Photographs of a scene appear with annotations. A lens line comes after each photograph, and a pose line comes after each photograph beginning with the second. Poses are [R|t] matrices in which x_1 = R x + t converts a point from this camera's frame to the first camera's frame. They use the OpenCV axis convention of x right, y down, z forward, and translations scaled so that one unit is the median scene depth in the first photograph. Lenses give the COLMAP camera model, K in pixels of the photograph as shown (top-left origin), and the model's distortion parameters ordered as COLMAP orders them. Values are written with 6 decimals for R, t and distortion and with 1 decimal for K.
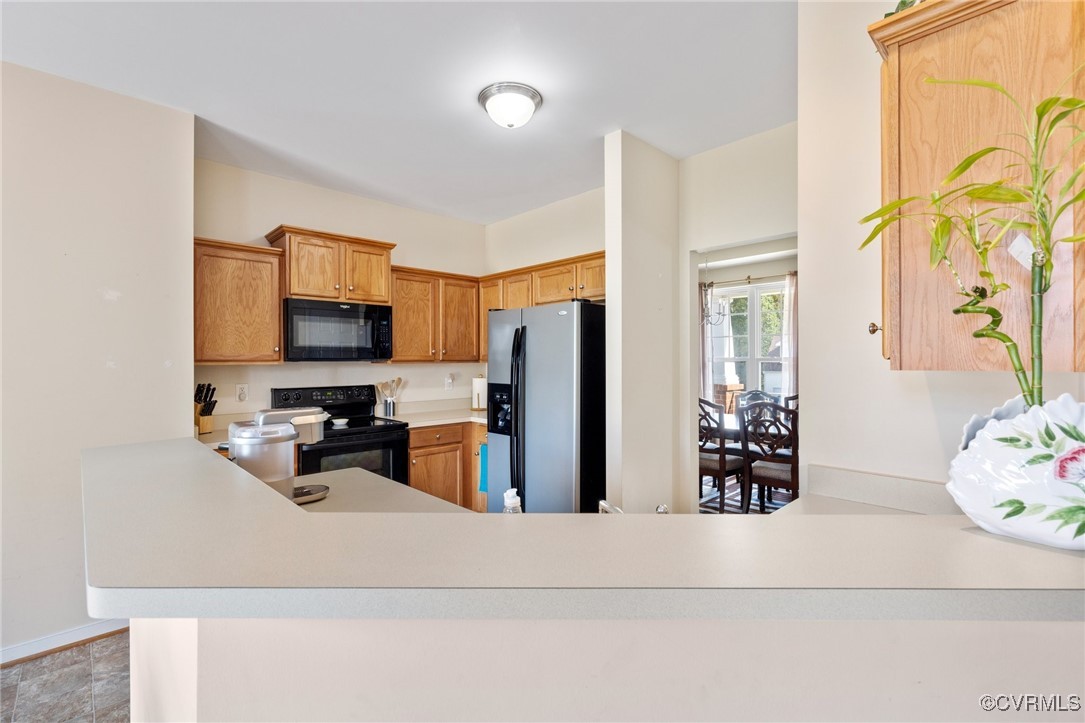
lens RADIAL K [[482.9, 0, 544.1], [0, 482.9, 359.6], [0, 0, 1]] dist [0.002689, 0.000440]
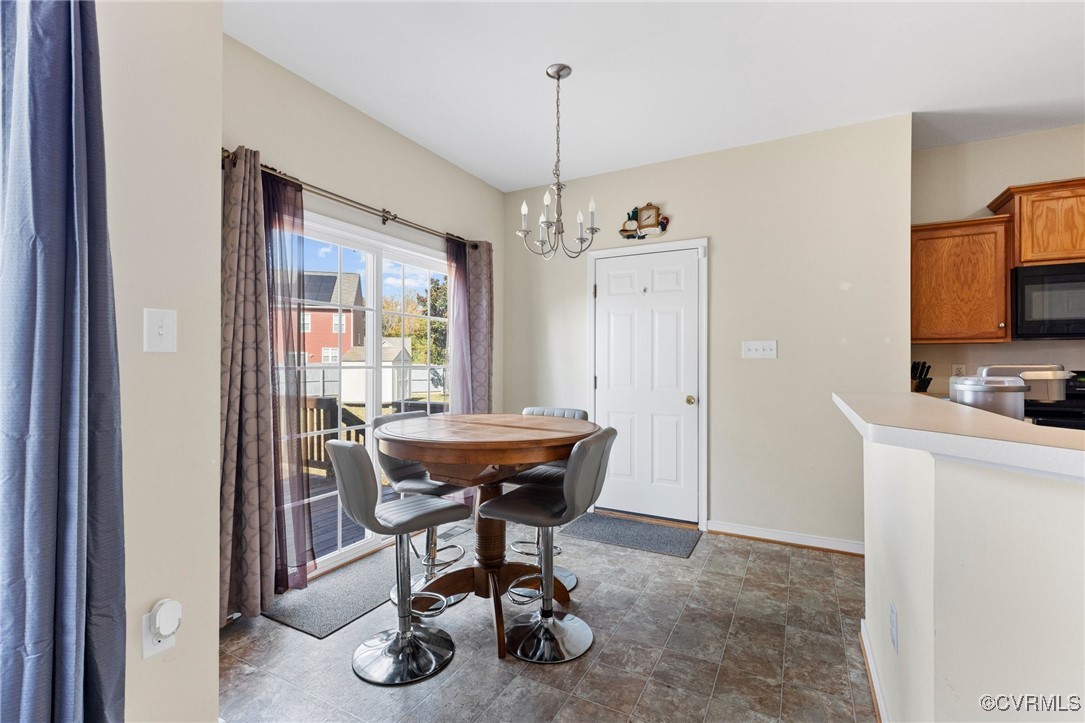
lens RADIAL K [[482.9, 0, 544.1], [0, 482.9, 359.6], [0, 0, 1]] dist [0.002689, 0.000440]
pose [[0.304359, -0.000359, -0.952557, 0.057324], [-0.003426, 0.999993, -0.001471, 0.049032], [0.952551, 0.003712, 0.304356, -0.106118]]
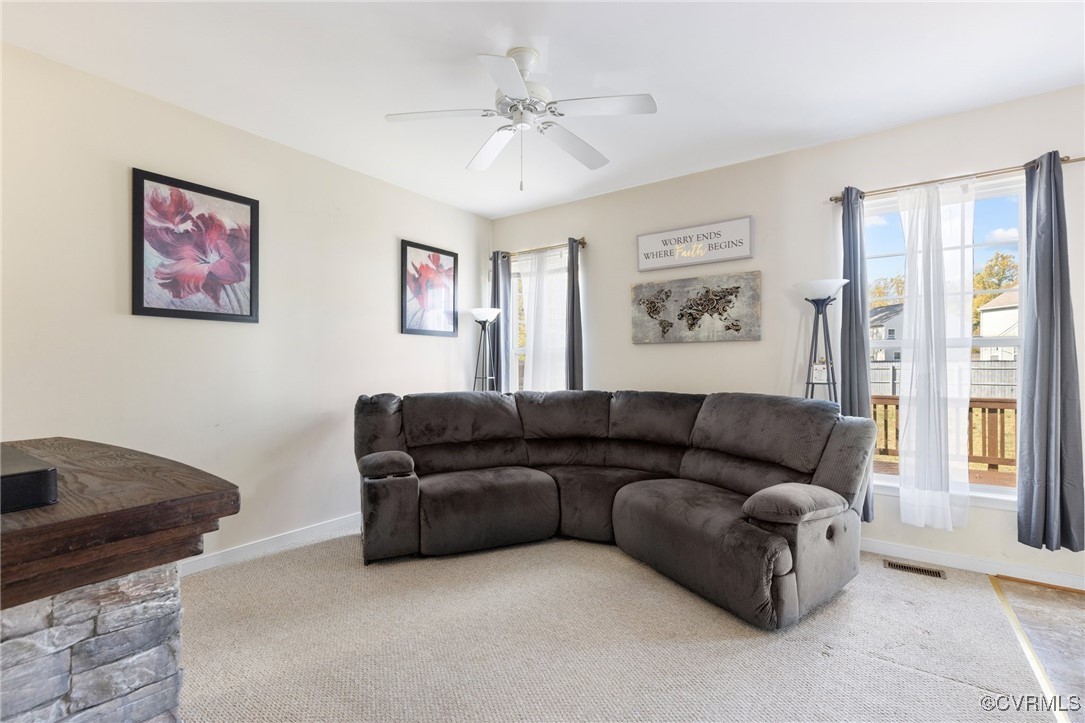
lens RADIAL K [[459.0, 0, 542.8], [0, 459.0, 365.6], [0, 0, 1]] dist [0.000291, 0.000046]
pose [[-0.966803, 0.007157, -0.255424, 0.614705], [0.005332, 0.999955, 0.007835, 0.039881], [0.255469, 0.006213, -0.966797, 0.185423]]
